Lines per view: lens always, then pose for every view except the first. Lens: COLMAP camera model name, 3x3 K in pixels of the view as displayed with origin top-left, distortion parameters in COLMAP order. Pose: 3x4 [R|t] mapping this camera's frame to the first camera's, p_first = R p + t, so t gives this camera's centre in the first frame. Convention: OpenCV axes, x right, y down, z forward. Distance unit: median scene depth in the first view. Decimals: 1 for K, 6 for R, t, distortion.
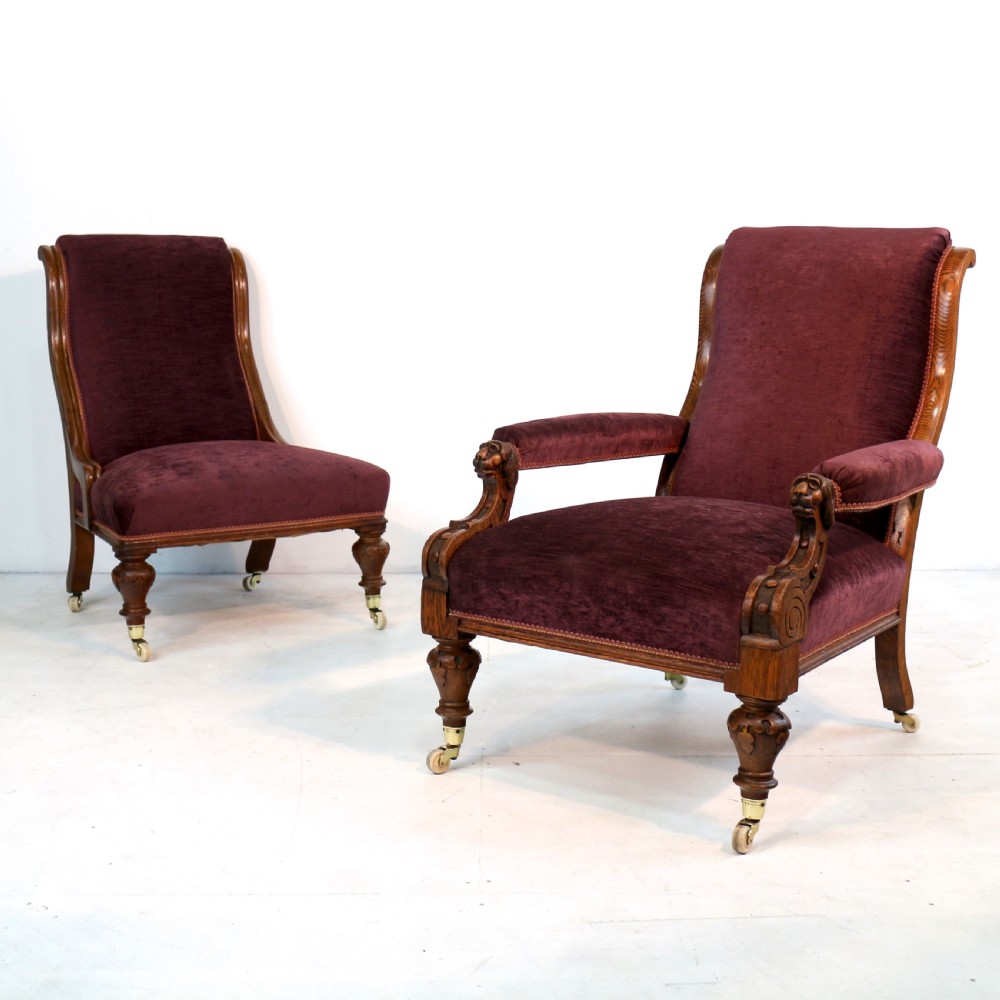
lens RADIAL K [[1437.1, 0, 534.3], [0, 1437.1, 500.9], [0, 0, 1]] dist [-0.112654, -0.035107]
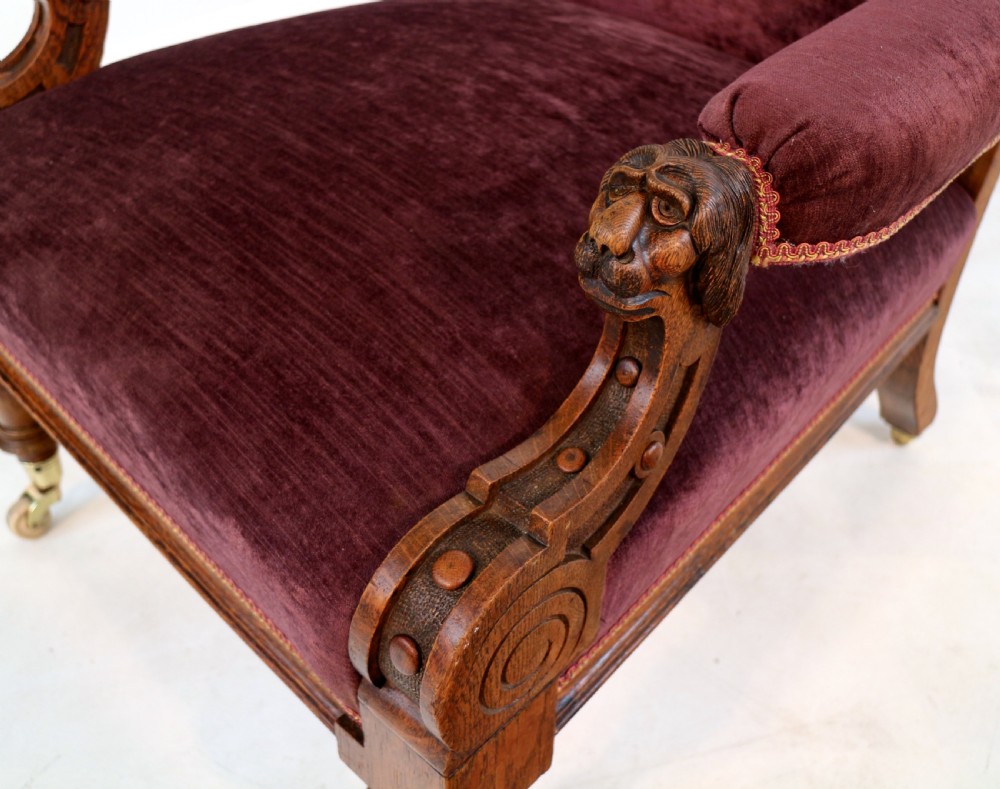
lens RADIAL K [[1064.2, 0, 501.8], [0, 1064.2, 344.1], [0, 0, 1]] dist [-0.160154, 0.168139]
pose [[0.985087, 0.105022, -0.136283, 0.157138], [-0.026195, 0.874404, 0.484490, -0.069604], [0.170048, -0.473696, 0.864116, 0.652586]]
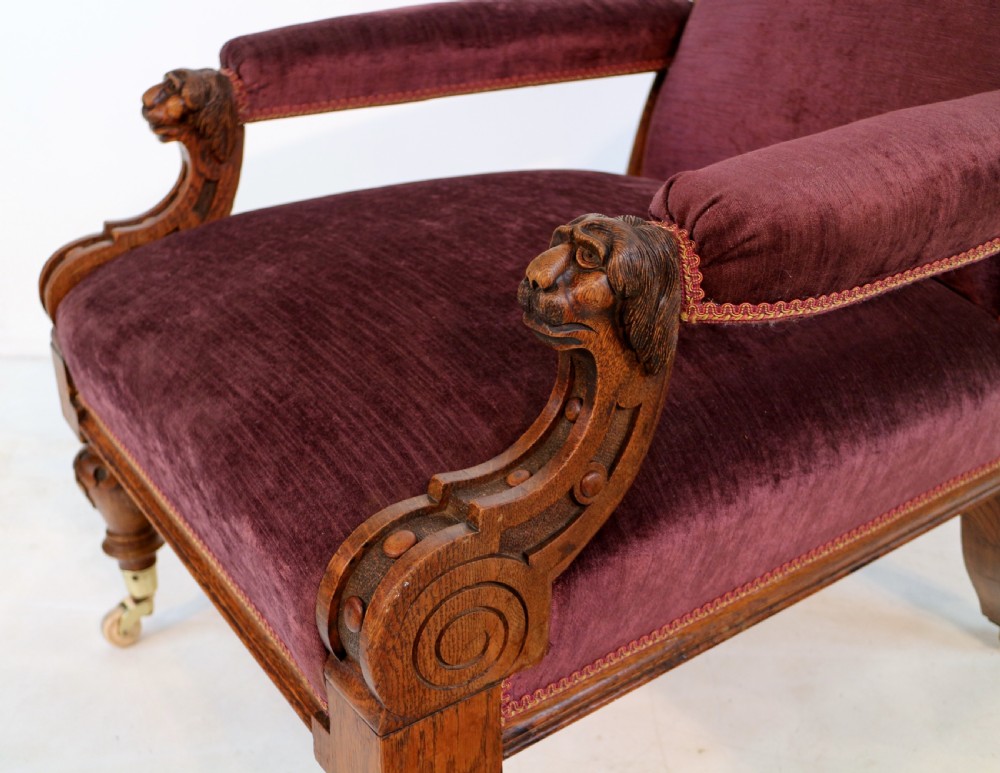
lens RADIAL K [[1189.3, 0, 410.2], [0, 1189.3, 386.9], [0, 0, 1]] dist [-0.080328, 0.039355]
pose [[0.906411, 0.118276, -0.405498, 0.222473], [0.003308, 0.957979, 0.286819, -0.050688], [0.422383, -0.261318, 0.867932, 0.588636]]
